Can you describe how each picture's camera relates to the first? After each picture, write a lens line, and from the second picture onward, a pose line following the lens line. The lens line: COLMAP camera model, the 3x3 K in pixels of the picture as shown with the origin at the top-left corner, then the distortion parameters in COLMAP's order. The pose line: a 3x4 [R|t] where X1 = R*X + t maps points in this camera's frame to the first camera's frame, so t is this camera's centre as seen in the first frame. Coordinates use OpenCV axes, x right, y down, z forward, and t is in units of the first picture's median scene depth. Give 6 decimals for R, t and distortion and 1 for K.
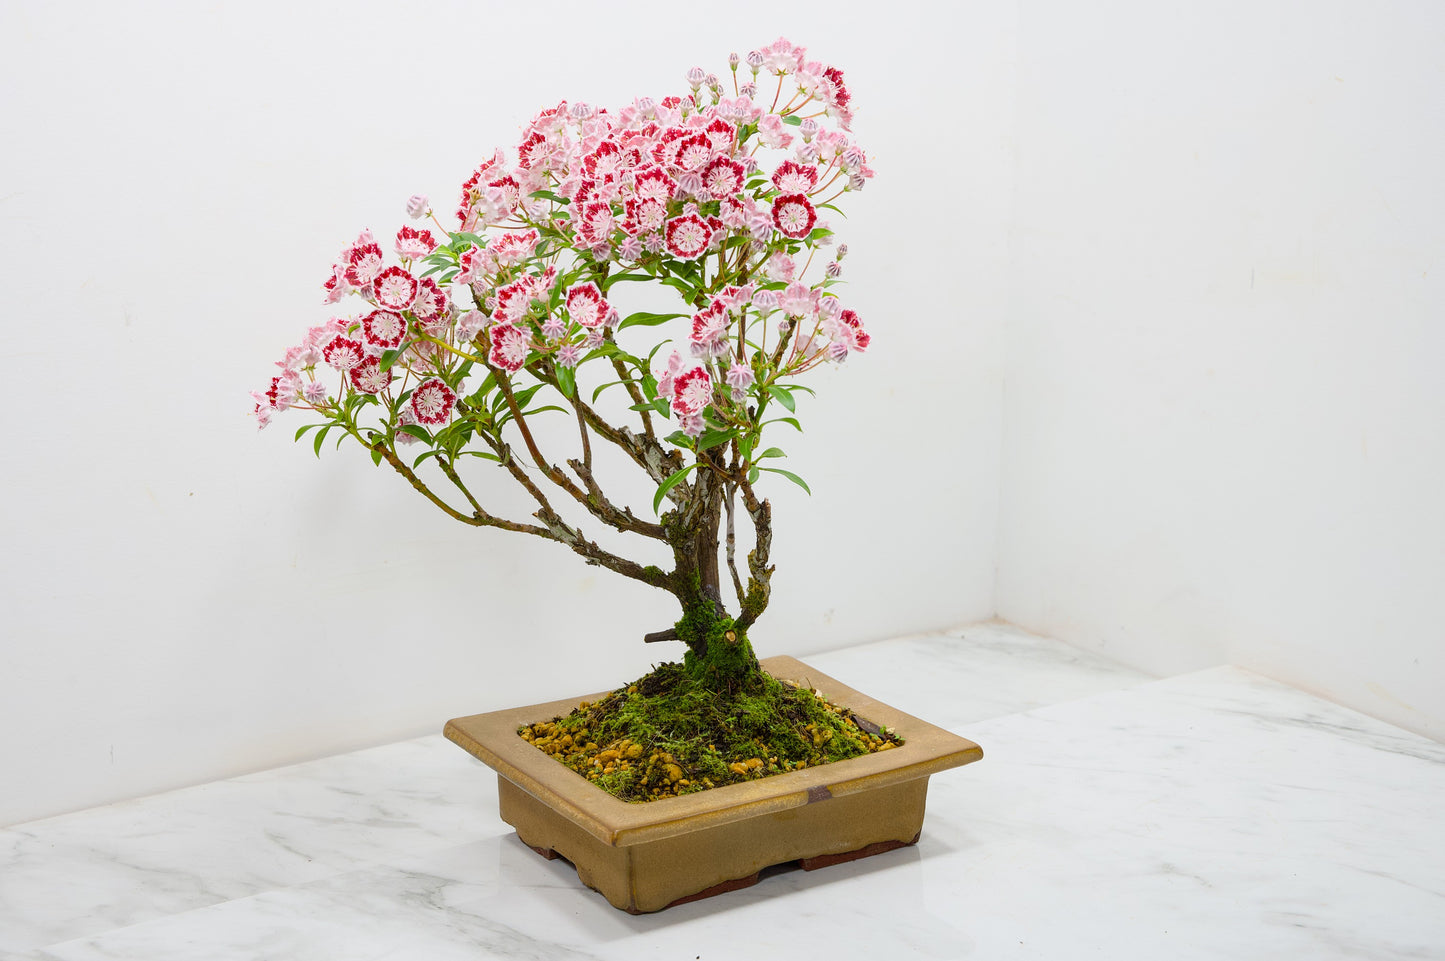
lens RADIAL K [[2359.0, 0, 701.6], [0, 2359.0, 427.5], [0, 0, 1]] dist [0.027558, 0.000000]
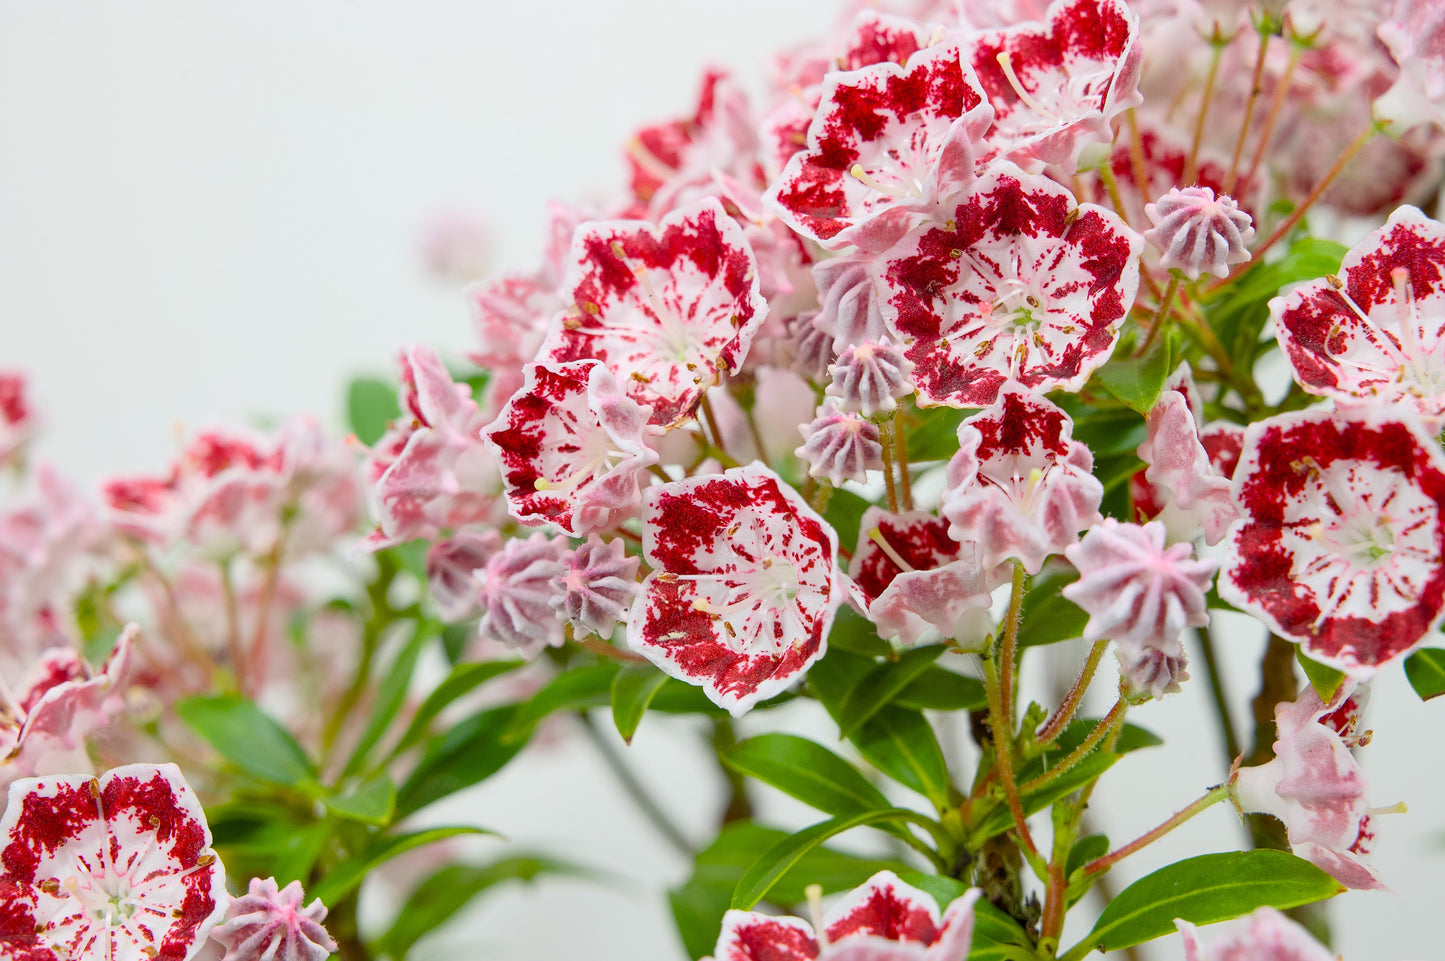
lens RADIAL K [[2866.7, 0, 665.2], [0, 2866.7, 482.0], [0, 0, 1]] dist [-0.003449, 0.000000]
pose [[0.851364, 0.131288, -0.507880, 0.100997], [-0.112648, 0.991344, 0.067430, -0.097869], [0.512337, -0.000196, 0.858785, 0.743702]]
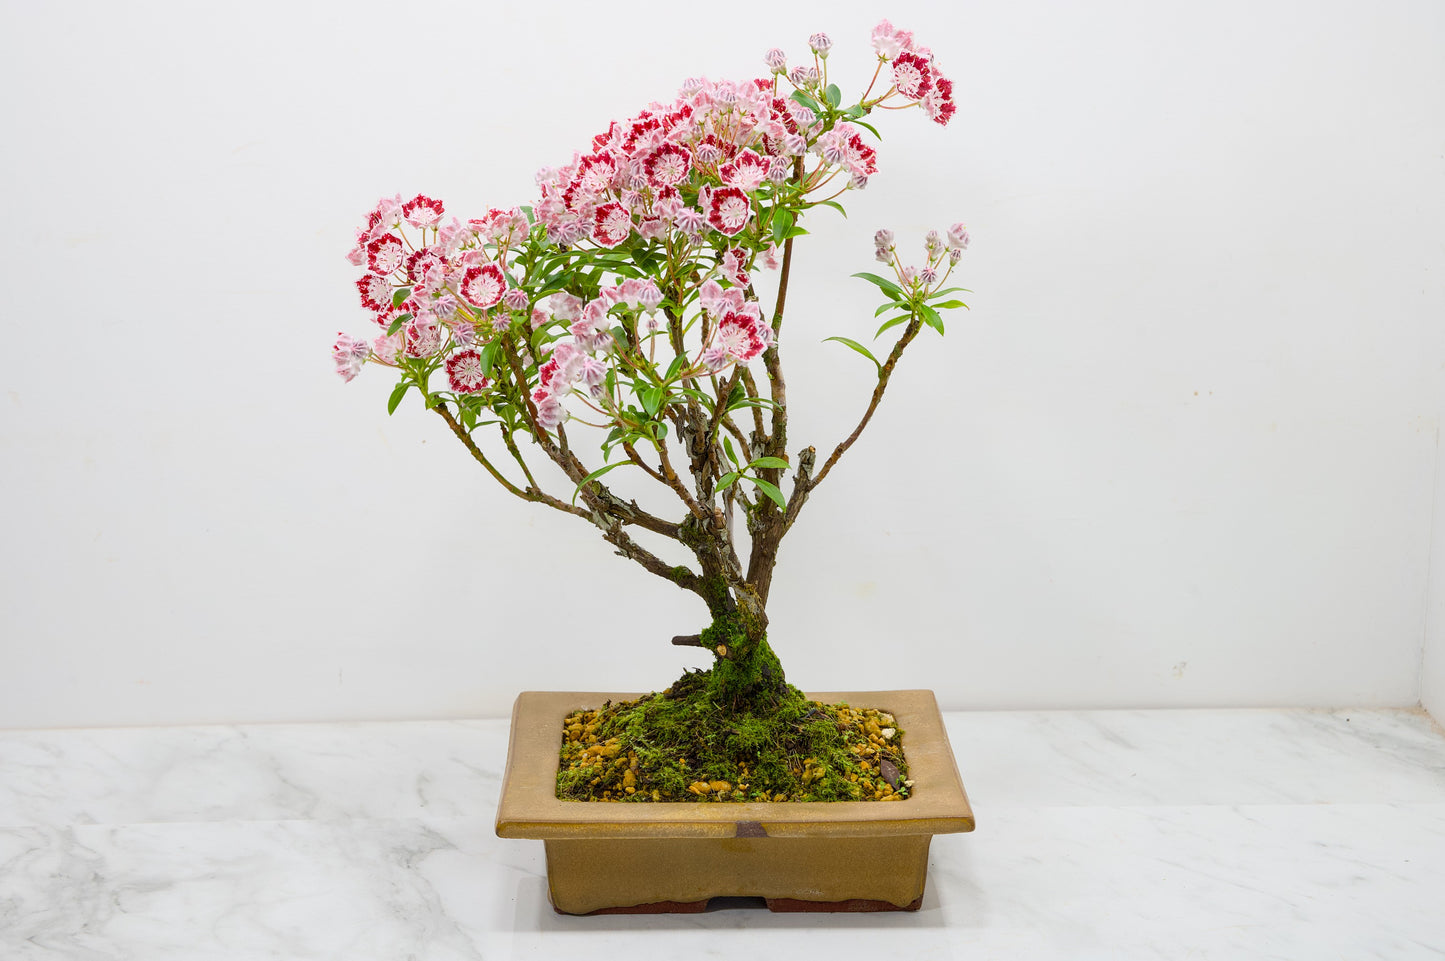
lens RADIAL K [[2471.8, 0, 707.4], [0, 2471.8, 432.4], [0, 0, 1]] dist [0.028929, 0.000000]
pose [[0.854675, 0.113745, -0.506549, 0.513132], [-0.107945, 0.993314, 0.040918, -0.039312], [0.507817, 0.019708, 0.861240, 0.143350]]
